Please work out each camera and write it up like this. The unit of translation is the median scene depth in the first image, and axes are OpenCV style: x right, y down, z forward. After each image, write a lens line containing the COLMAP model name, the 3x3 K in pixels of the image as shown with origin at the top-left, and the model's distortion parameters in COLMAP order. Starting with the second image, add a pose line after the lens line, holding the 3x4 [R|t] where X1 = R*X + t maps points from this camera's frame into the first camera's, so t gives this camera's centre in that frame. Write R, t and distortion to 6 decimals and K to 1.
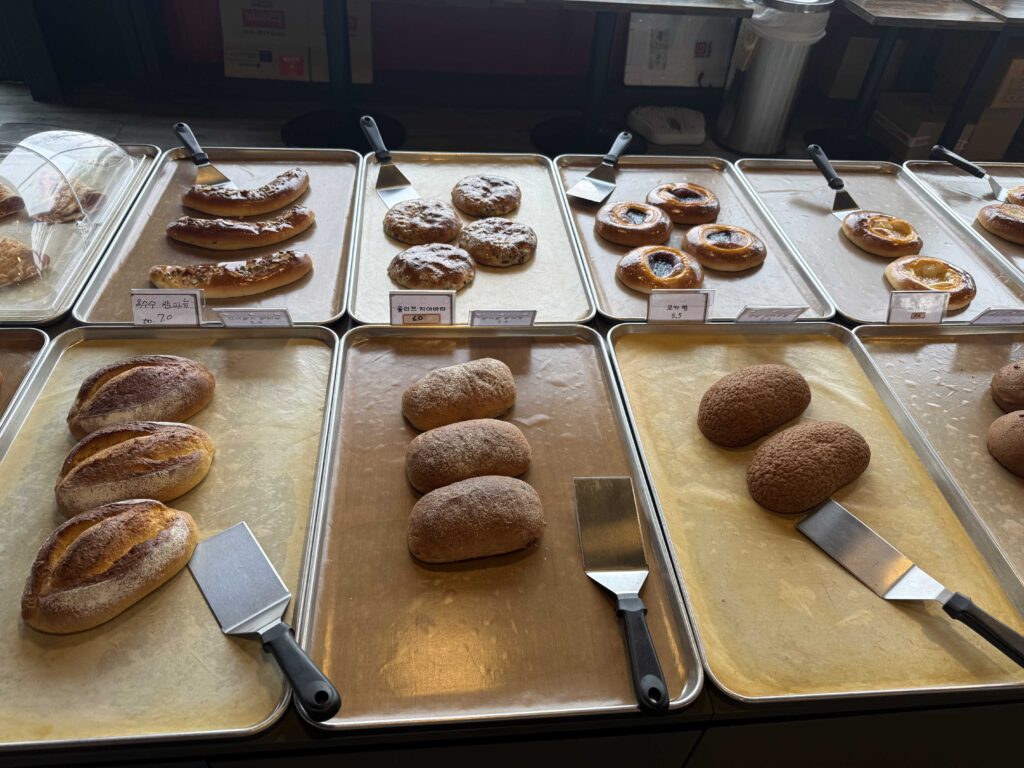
lens RADIAL K [[777.1, 0, 512.0], [0, 777.1, 384.0], [0, 0, 1]] dist [0.014059, 0.008195]
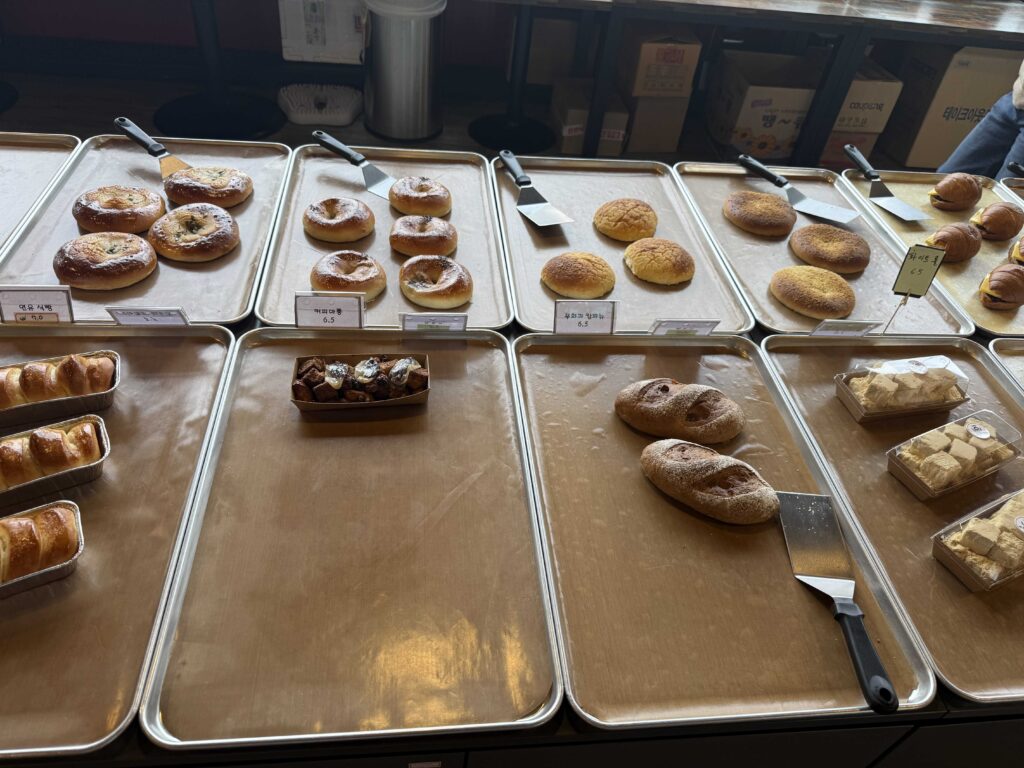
lens RADIAL K [[786.4, 0, 512.0], [0, 786.4, 384.0], [0, 0, 1]] dist [-0.004498, -0.003582]
pose [[0.999514, 0.017529, 0.025772, 0.327962], [-0.017444, 0.999842, -0.003510, -0.009051], [-0.025829, 0.003058, 0.999662, 0.070595]]
